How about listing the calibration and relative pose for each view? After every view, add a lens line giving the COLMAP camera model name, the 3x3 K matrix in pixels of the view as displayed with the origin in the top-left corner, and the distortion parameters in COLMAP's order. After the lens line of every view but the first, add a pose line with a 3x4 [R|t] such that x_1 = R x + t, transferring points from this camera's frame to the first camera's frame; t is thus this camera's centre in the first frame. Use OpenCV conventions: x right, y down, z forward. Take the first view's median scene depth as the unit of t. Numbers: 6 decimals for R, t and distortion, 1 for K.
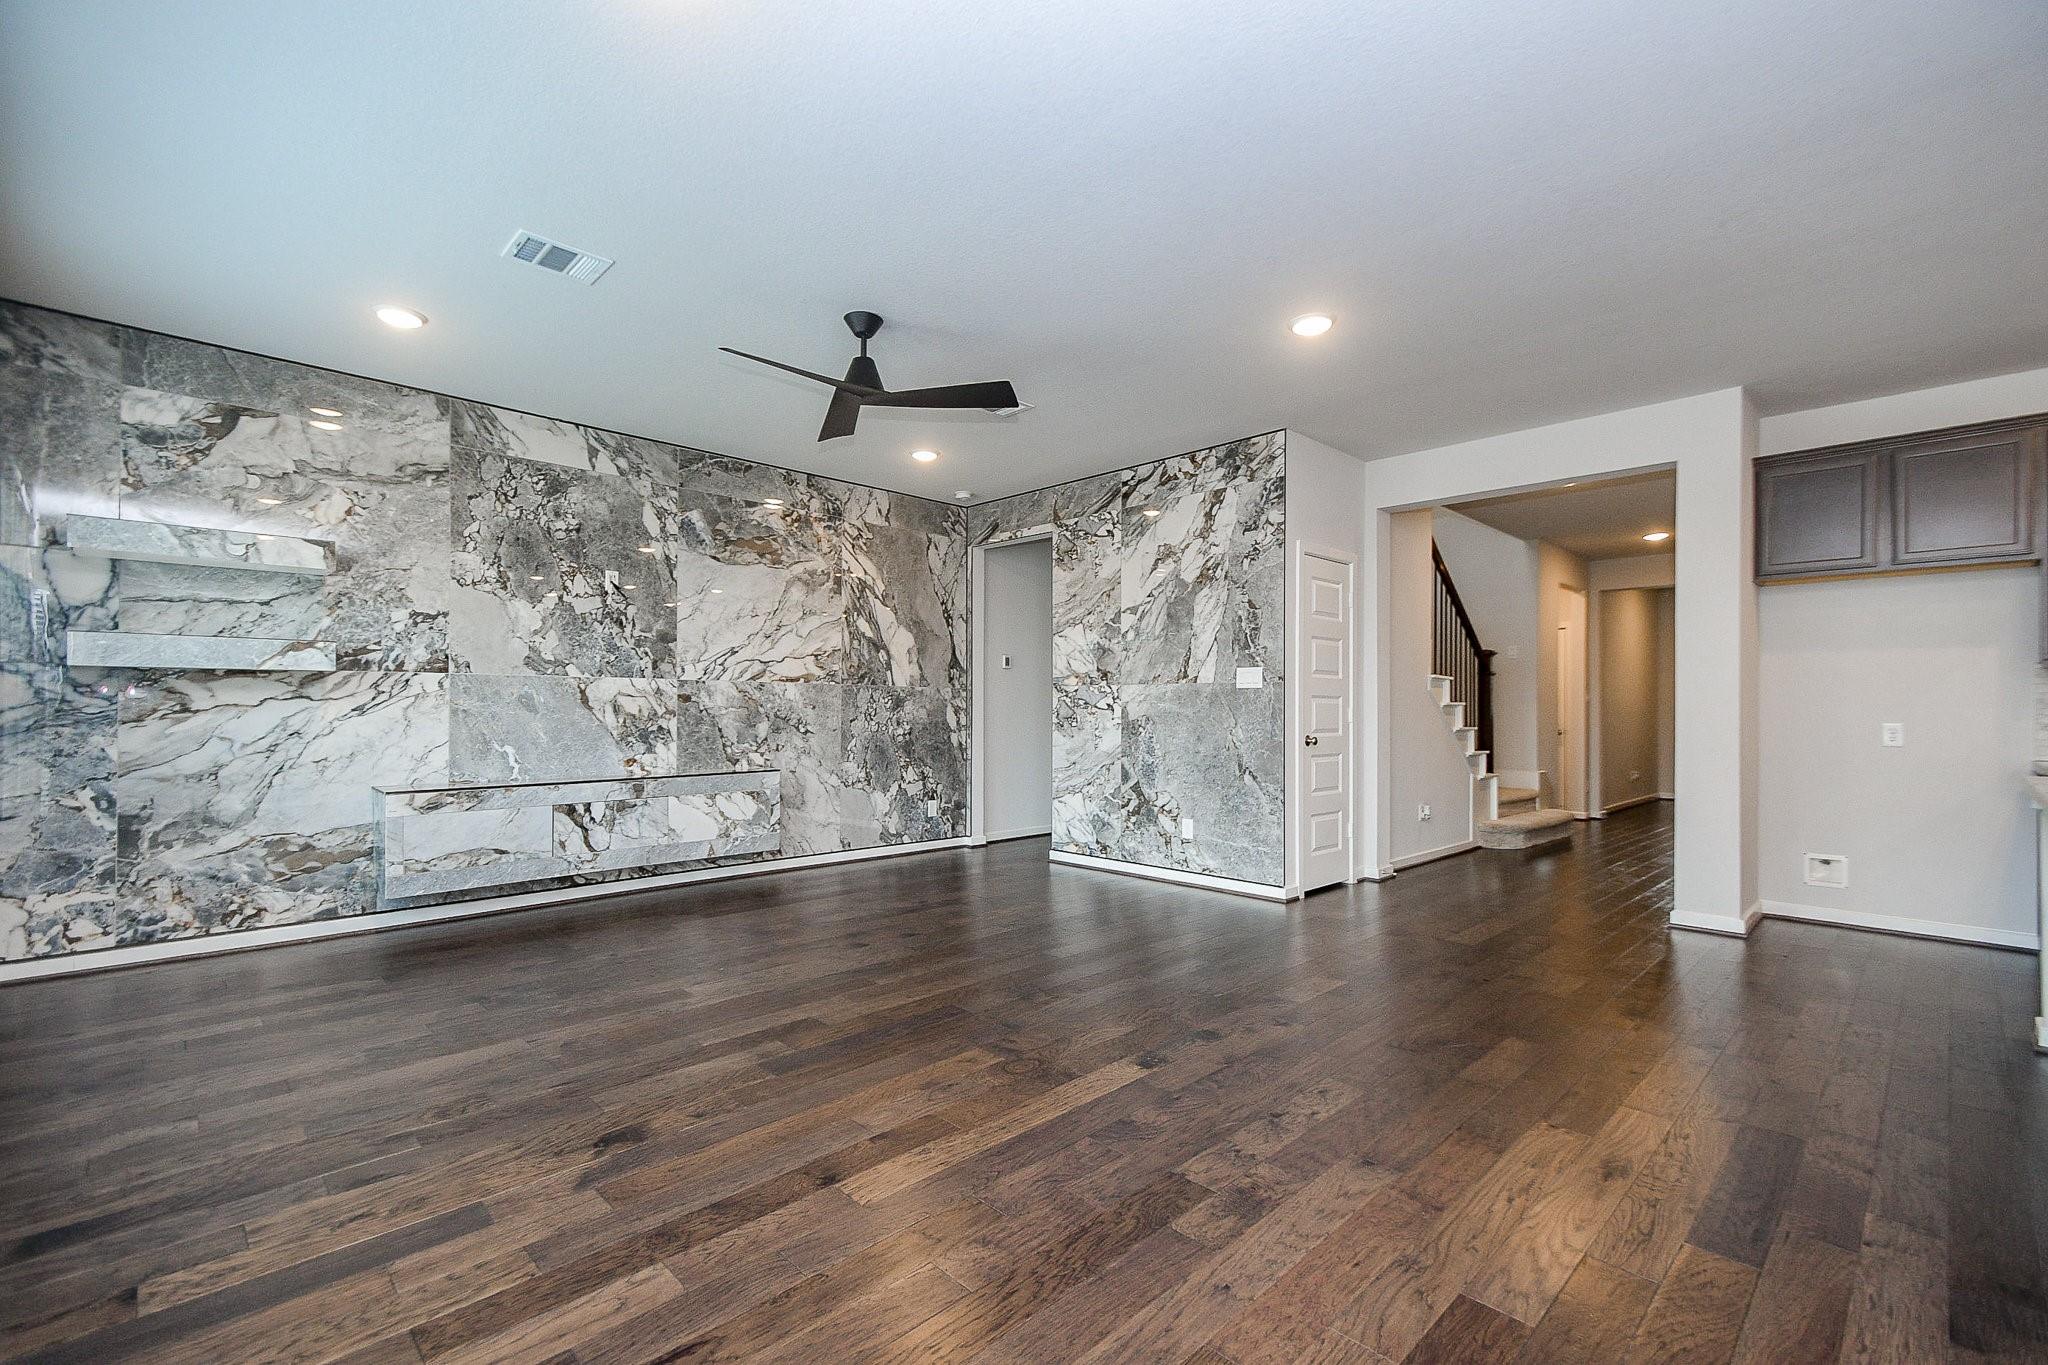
lens RADIAL K [[887.5, 0, 1023.9], [0, 887.5, 696.1], [0, 0, 1]] dist [-0.001705, -0.001482]
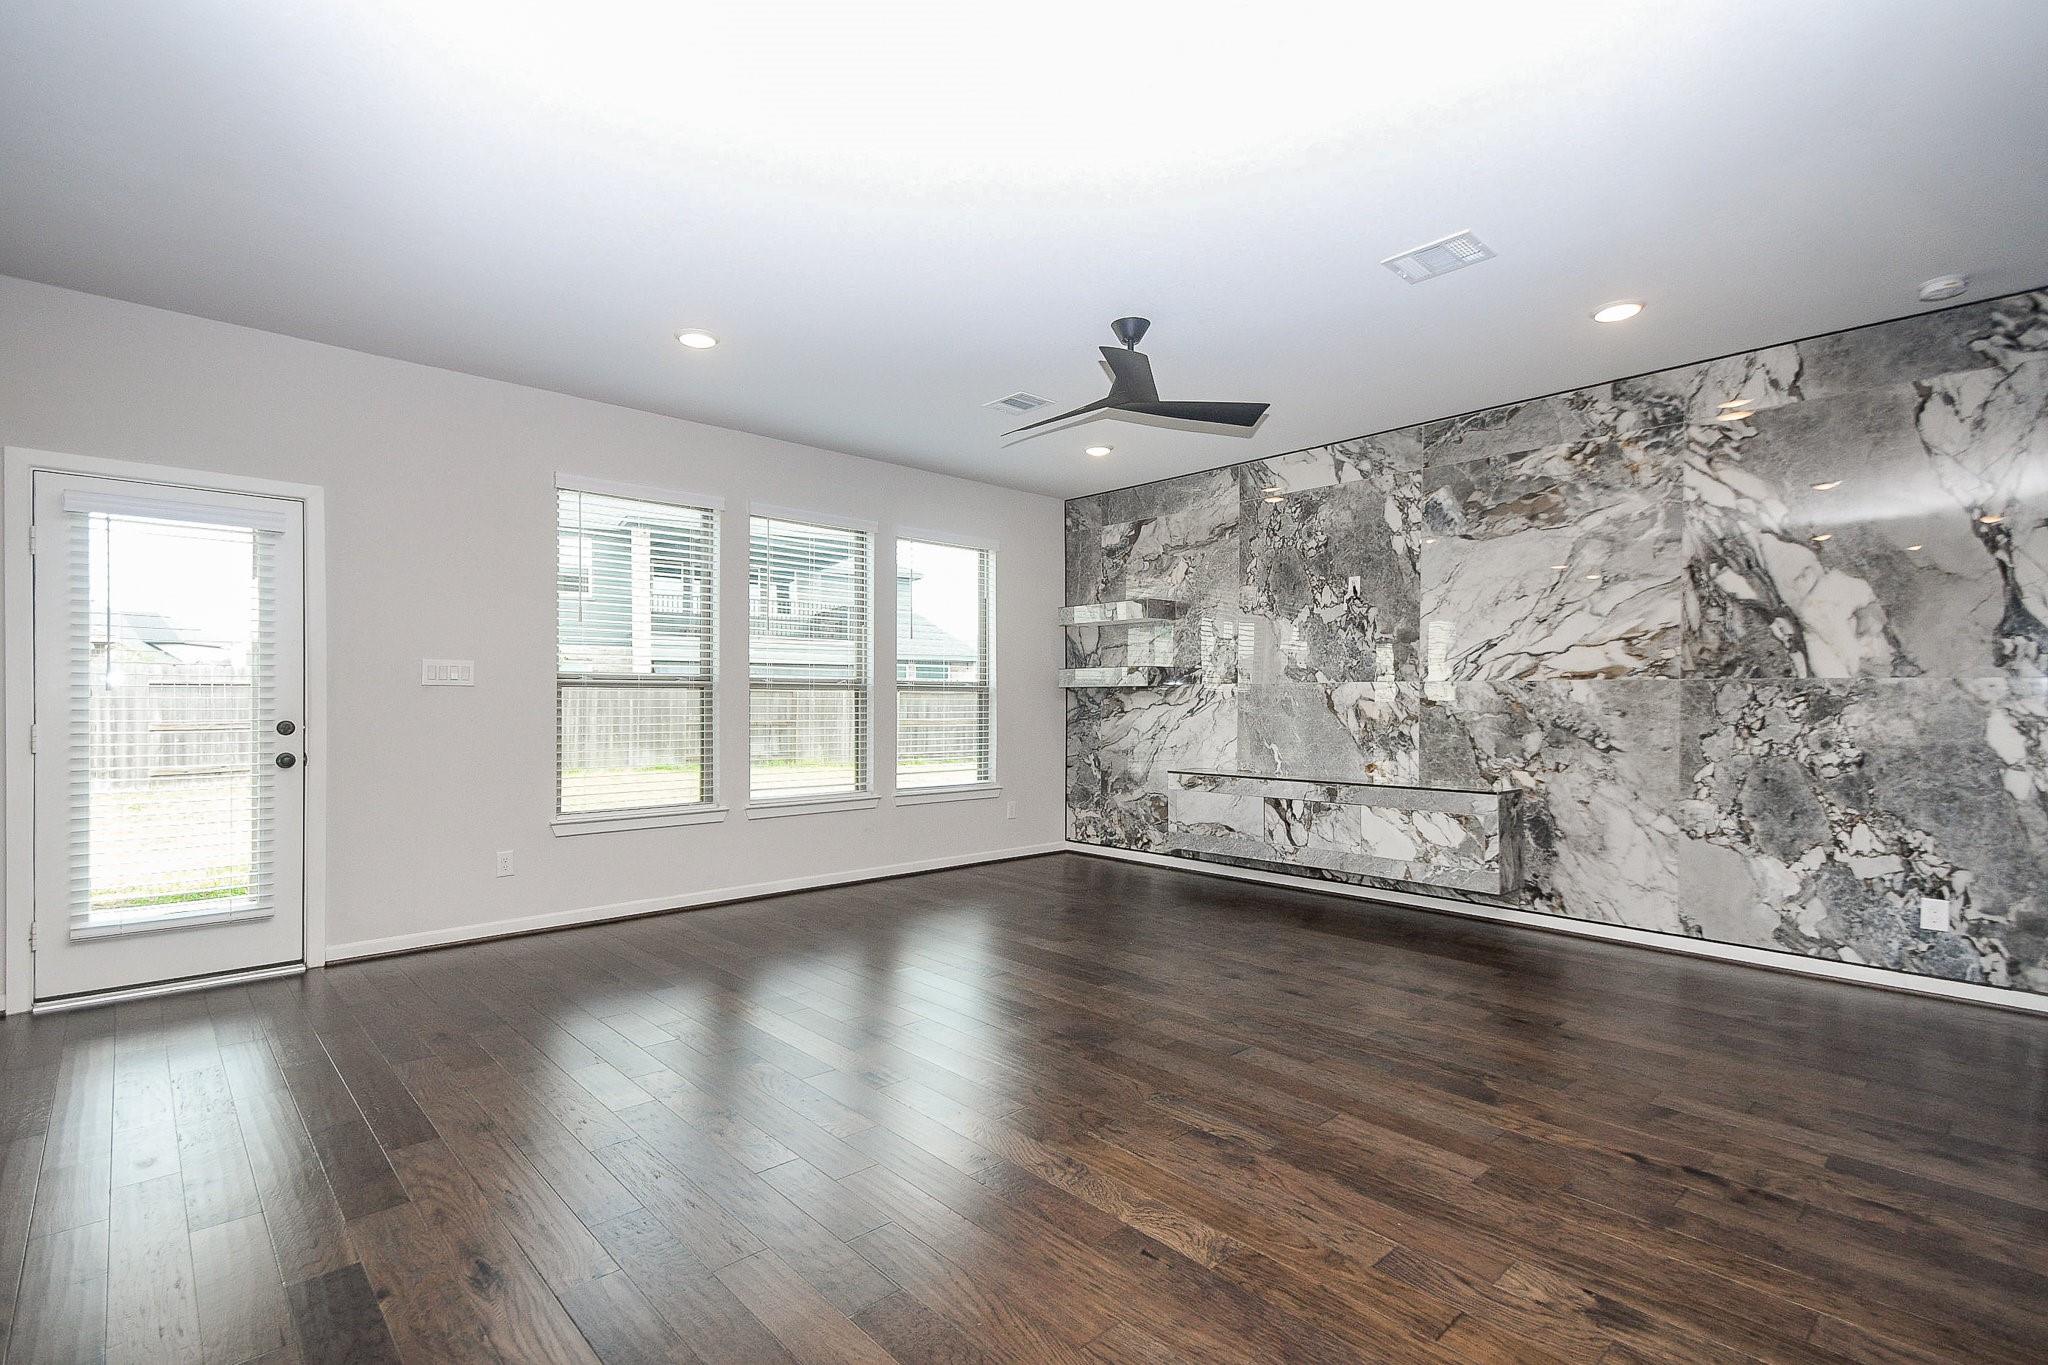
lens RADIAL K [[1003.1, 0, 1025.0], [0, 1003.1, 697.4], [0, 0, 1]] dist [-0.016847, -0.001504]
pose [[-0.091280, -0.008510, -0.995789, 0.691900], [0.007682, 0.999928, -0.009250, 0.003857], [0.995796, -0.008494, -0.091208, 0.719459]]
